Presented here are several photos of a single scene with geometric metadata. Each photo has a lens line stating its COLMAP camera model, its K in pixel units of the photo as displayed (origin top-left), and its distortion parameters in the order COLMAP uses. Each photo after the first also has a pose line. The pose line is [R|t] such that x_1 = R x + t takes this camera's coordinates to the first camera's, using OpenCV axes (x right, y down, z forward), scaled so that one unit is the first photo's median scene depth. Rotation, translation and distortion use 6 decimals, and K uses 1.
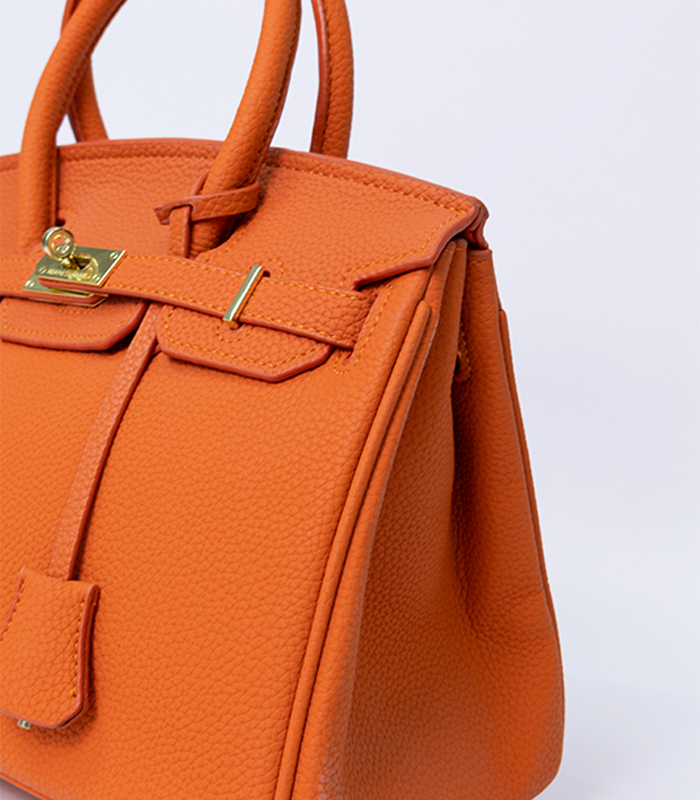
lens RADIAL K [[1434.1, 0, 350.0], [0, 1434.1, 400.0], [0, 0, 1]] dist [0.047985, -0.299385]
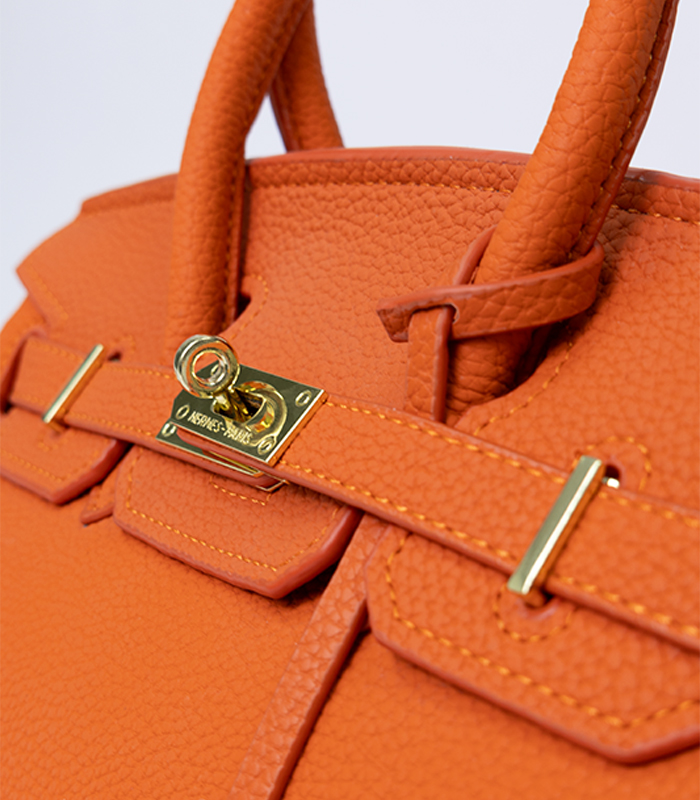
lens RADIAL K [[1434.1, 0, 350.0], [0, 1434.1, 400.0], [0, 0, 1]] dist [0.047985, -0.299385]
pose [[0.968839, 0.020117, -0.246874, -0.027054], [-0.011138, 0.999226, 0.037715, -0.121931], [0.247442, -0.033790, 0.968313, 0.538498]]
